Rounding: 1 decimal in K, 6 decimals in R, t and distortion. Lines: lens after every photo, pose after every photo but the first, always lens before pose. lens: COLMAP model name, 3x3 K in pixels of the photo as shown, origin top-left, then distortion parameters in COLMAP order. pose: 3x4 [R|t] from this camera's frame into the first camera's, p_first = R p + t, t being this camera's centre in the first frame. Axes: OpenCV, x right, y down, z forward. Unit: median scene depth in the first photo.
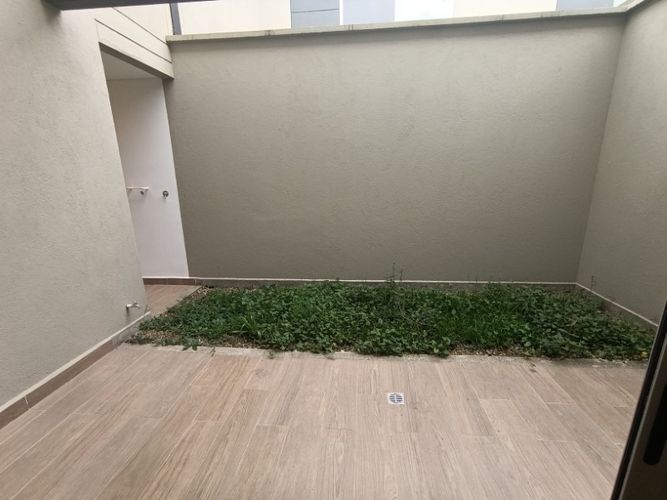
lens RADIAL K [[297.2, 0, 333.4], [0, 297.2, 250.0], [0, 0, 1]] dist [-0.000321, 0.000483]
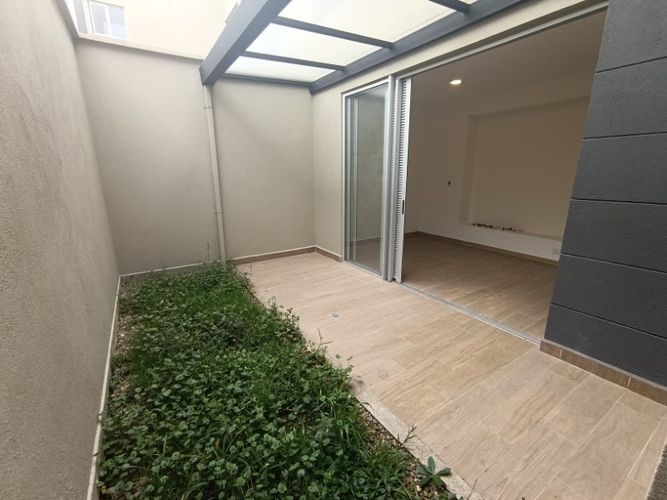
lens RADIAL K [[297.2, 0, 334.1], [0, 297.2, 250.2], [0, 0, 1]] dist [-0.000321, 0.000483]
pose [[-0.609235, -0.184754, 0.771167, -0.964043], [0.206988, 0.901717, 0.379555, -0.430607], [-0.765499, 0.390861, -0.511116, 1.701464]]
